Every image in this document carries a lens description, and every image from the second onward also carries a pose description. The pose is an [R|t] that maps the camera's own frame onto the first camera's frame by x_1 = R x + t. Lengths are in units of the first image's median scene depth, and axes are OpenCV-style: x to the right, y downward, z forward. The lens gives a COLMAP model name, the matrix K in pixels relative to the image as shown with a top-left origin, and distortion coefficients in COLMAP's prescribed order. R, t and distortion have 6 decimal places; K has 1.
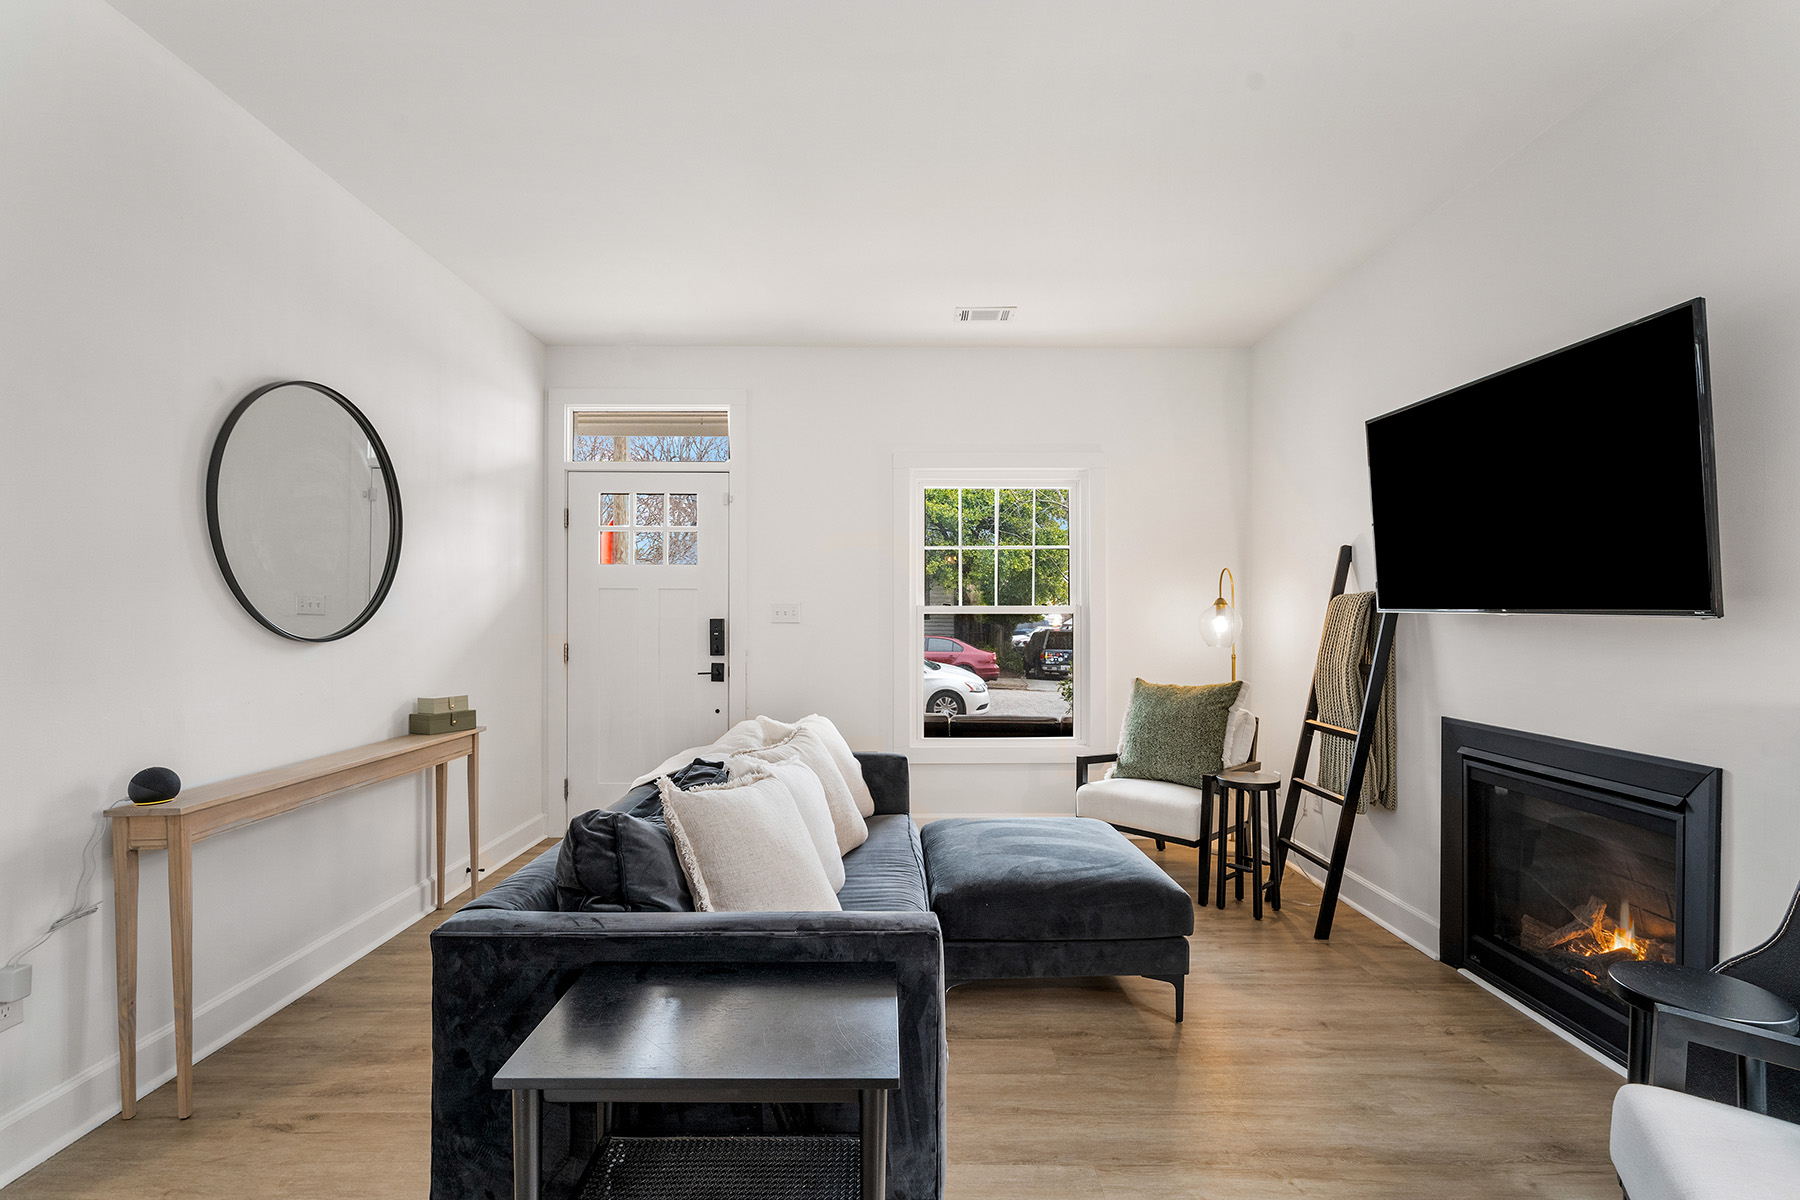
lens RADIAL K [[818.7, 0, 902.8], [0, 818.7, 614.1], [0, 0, 1]] dist [-0.000594, -0.000009]
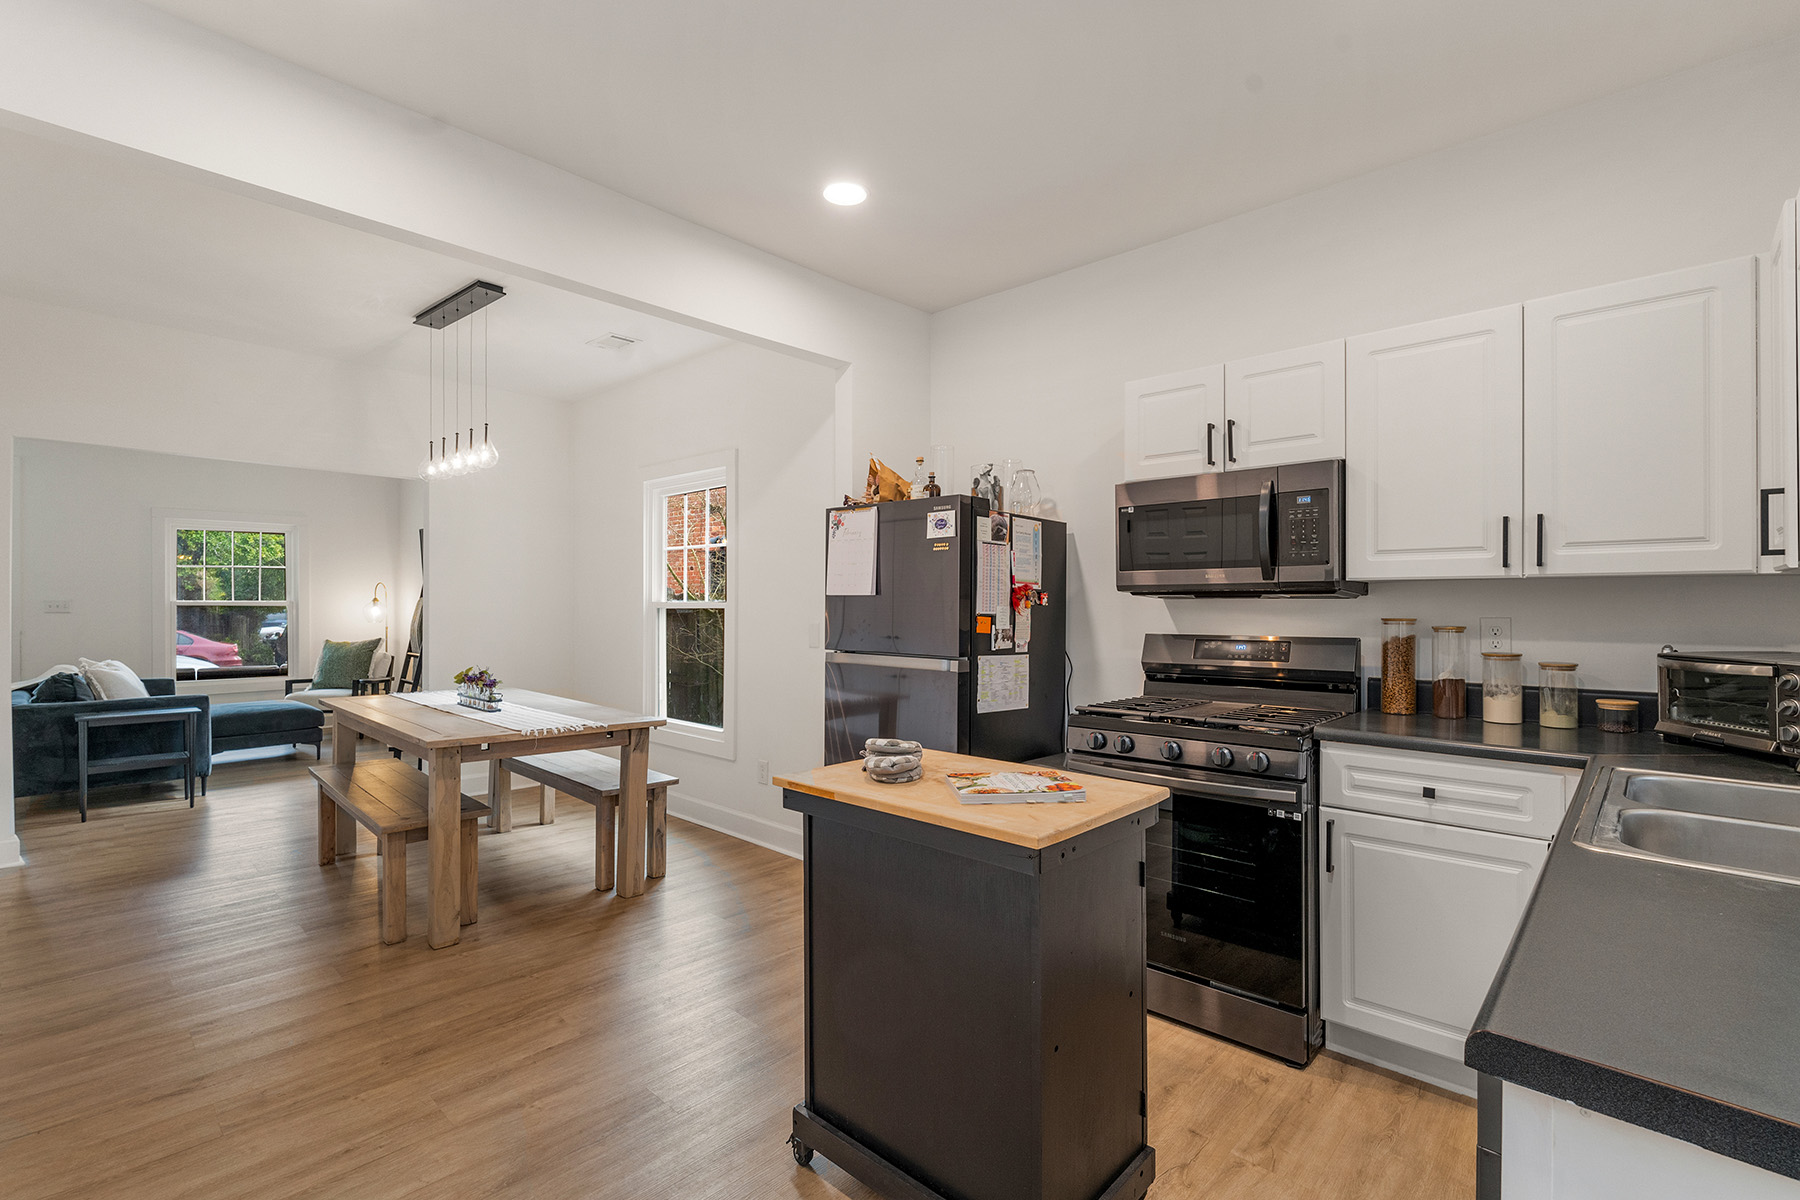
lens RADIAL K [[801.2, 0, 895.6], [0, 801.2, 600.3], [0, 0, 1]] dist [-0.010033, 0.000038]
pose [[0.695309, -0.001413, 0.718709, -0.139844], [0.003346, 0.999994, -0.001271, -0.007866], [-0.718703, 0.003289, 0.695309, -1.365696]]
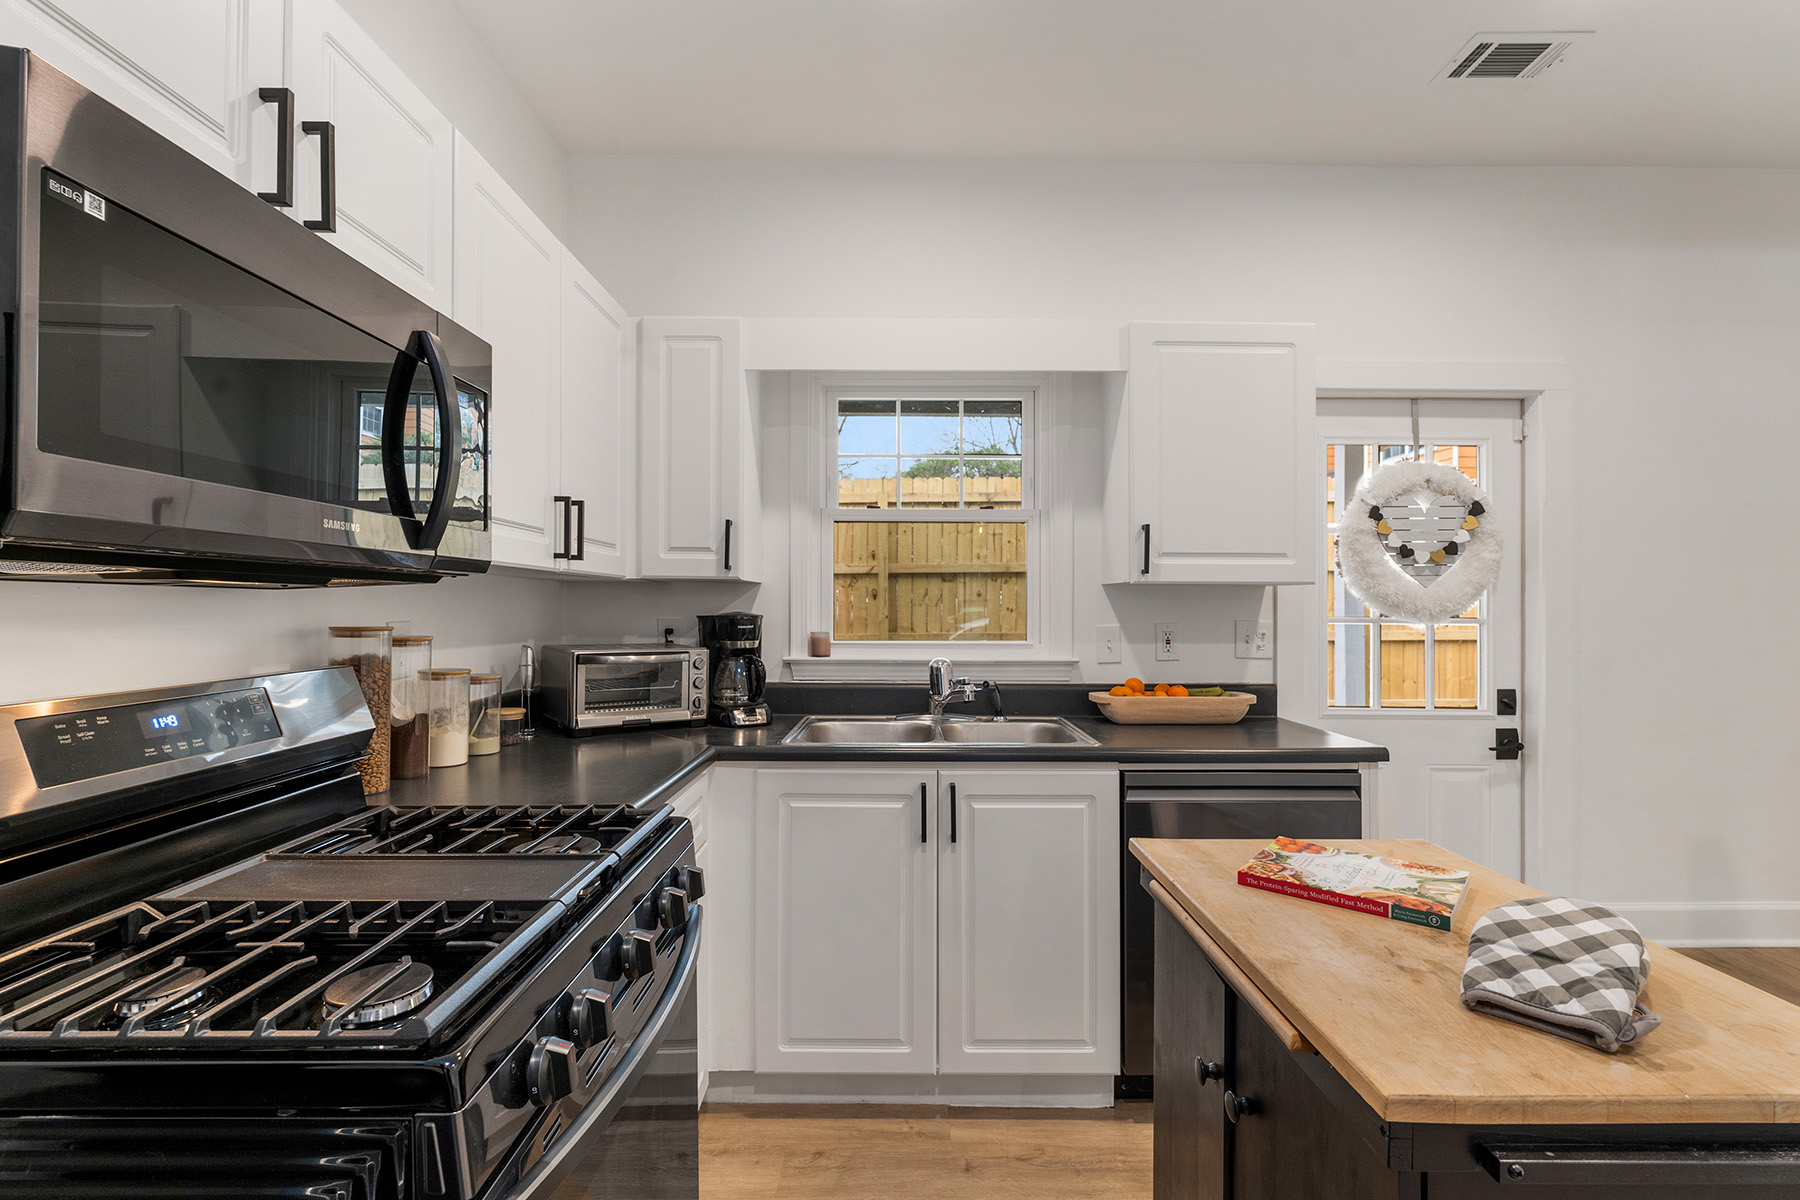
lens RADIAL K [[783.3, 0, 916.3], [0, 783.3, 604.2], [0, 0, 1]] dist [-0.003976, -0.000109]
pose [[-0.999875, -0.011385, -0.010954, 0.351985], [-0.011340, 0.999927, -0.004175, -0.004746], [0.011001, -0.004050, -0.999931, -0.853491]]
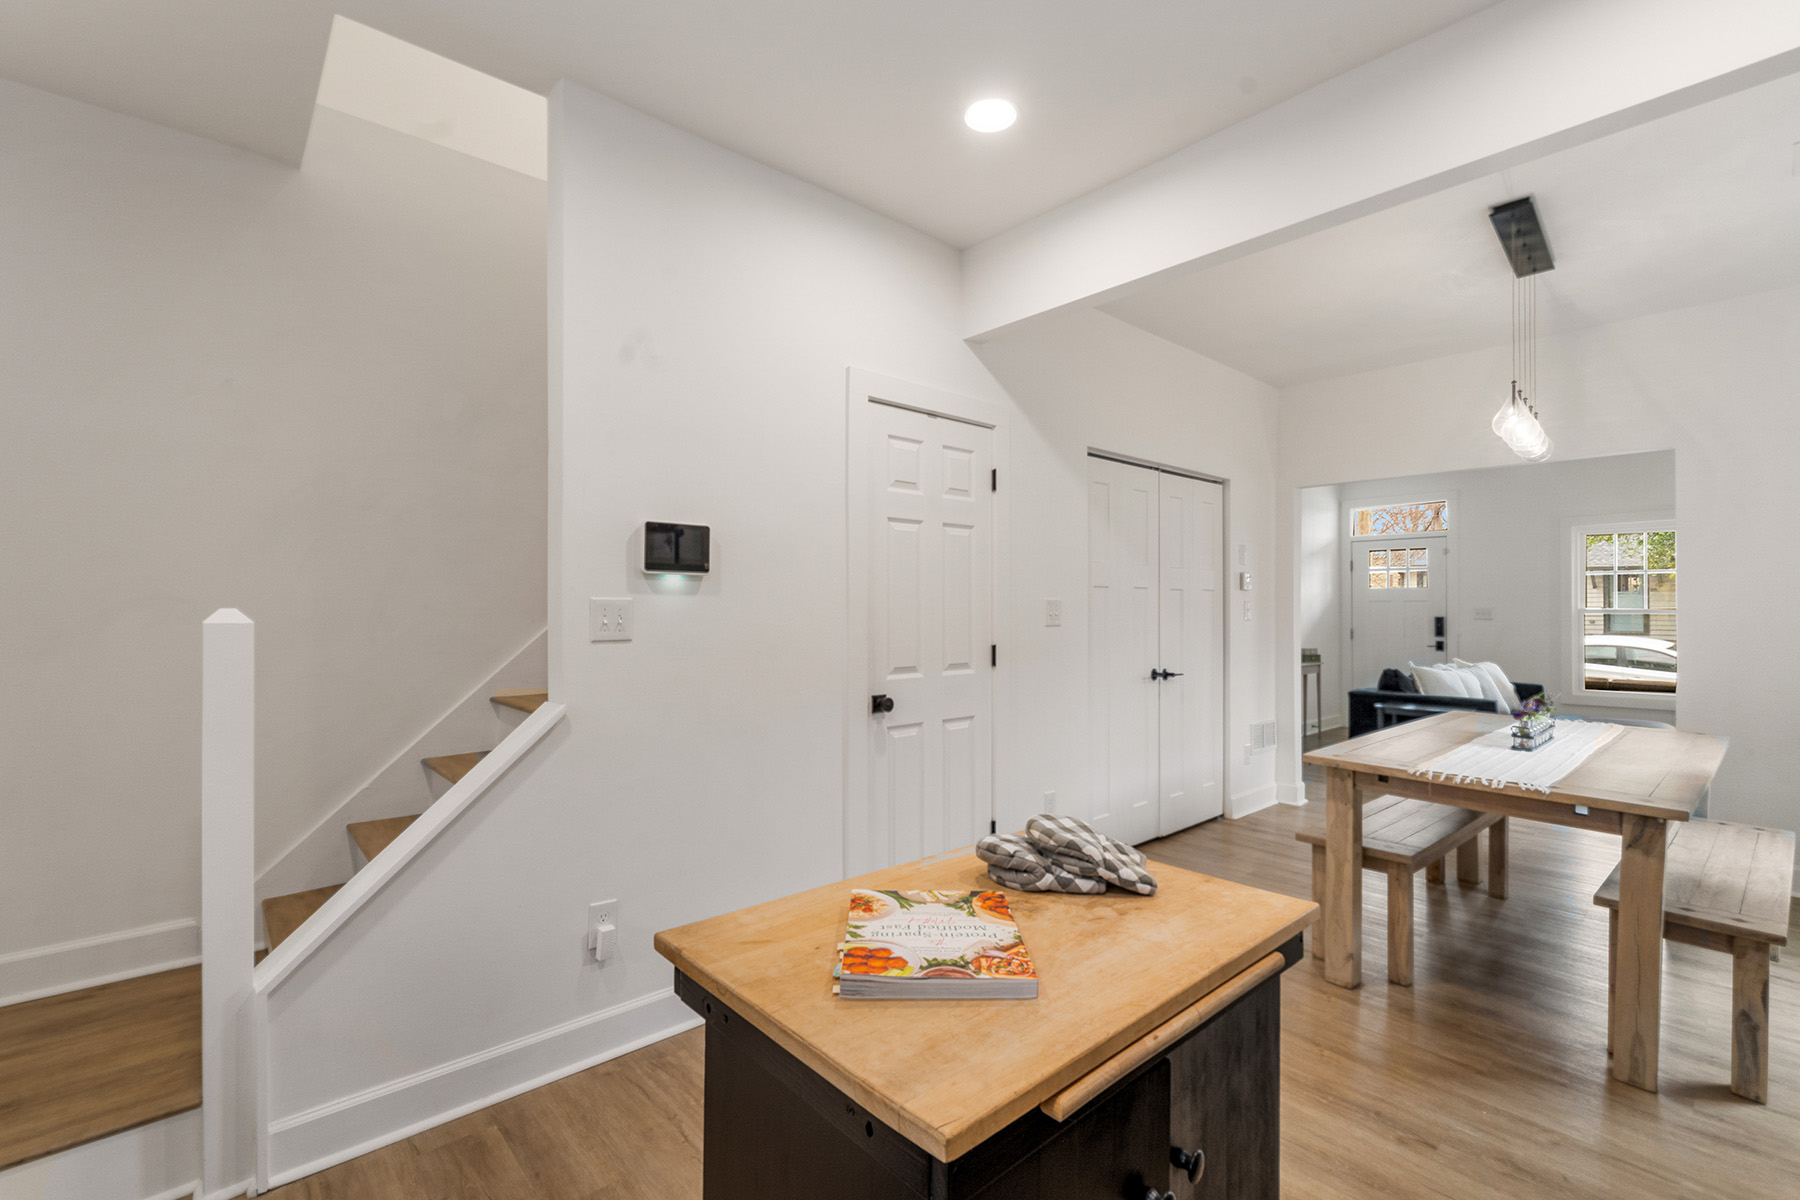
lens RADIAL K [[801.2, 0, 895.6], [0, 801.2, 600.3], [0, 0, 1]] dist [-0.010033, 0.000038]
pose [[0.660462, -0.012298, -0.750759, 0.362855], [0.000906, 0.999878, -0.015582, -0.005467], [0.750859, 0.009612, 0.660392, -1.282672]]
